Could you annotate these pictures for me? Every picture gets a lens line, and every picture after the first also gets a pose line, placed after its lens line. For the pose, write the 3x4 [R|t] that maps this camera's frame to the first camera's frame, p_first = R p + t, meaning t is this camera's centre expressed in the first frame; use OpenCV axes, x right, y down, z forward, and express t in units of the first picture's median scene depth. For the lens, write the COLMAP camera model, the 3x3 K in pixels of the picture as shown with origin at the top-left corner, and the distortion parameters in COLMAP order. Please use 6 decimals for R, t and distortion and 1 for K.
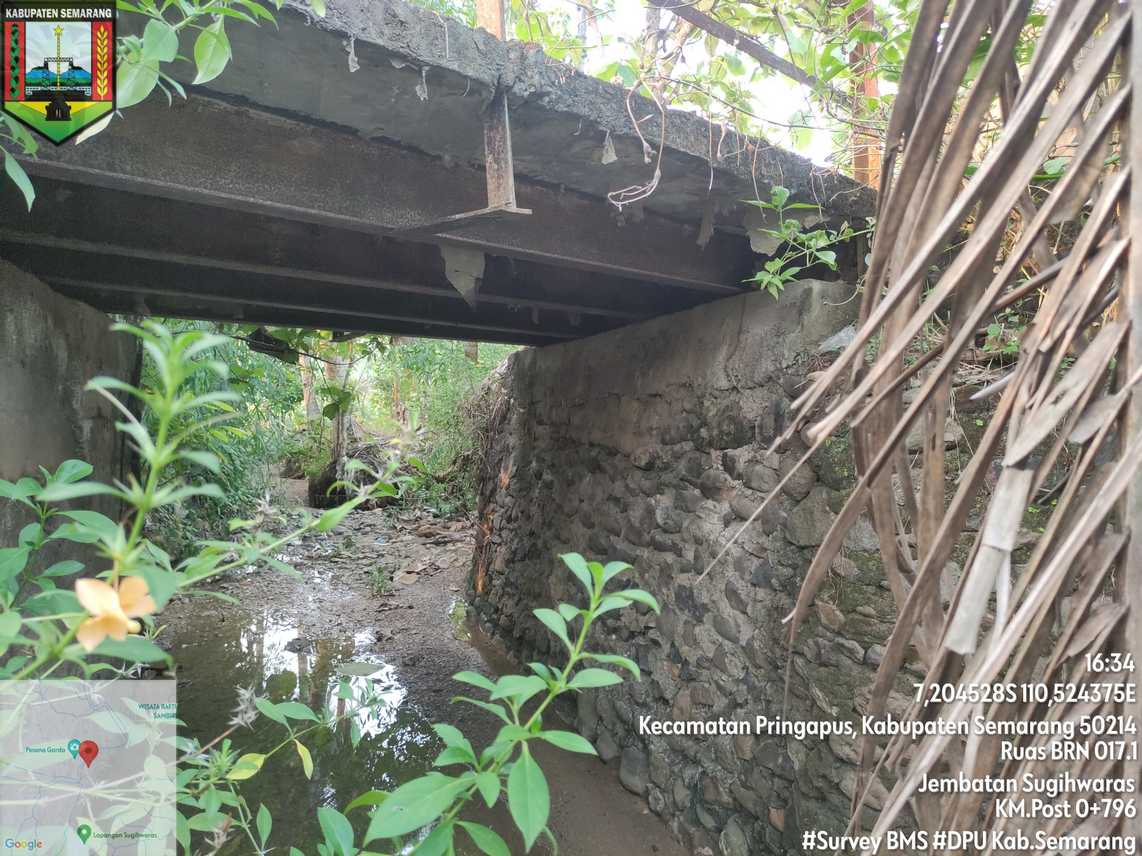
lens RADIAL K [[850.0, 0, 574.4], [0, 850.0, 427.7], [0, 0, 1]] dist [0.060838, -0.063444]
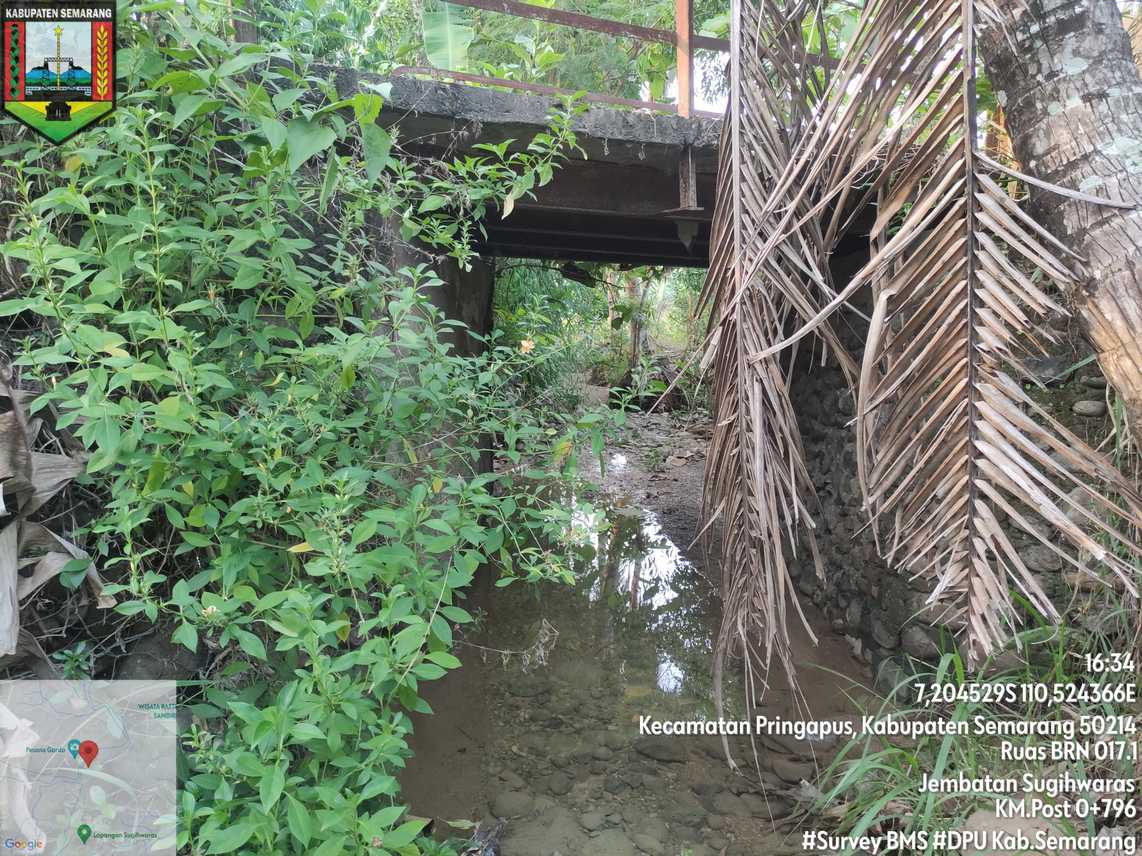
lens RADIAL K [[850.0, 0, 570.9], [0, 850.0, 431.1], [0, 0, 1]] dist [0.060838, -0.063444]
pose [[0.937081, 0.060788, -0.343779, 0.166985], [-0.026619, 0.994299, 0.103256, 0.018856], [0.348096, -0.087608, 0.933356, -0.414204]]
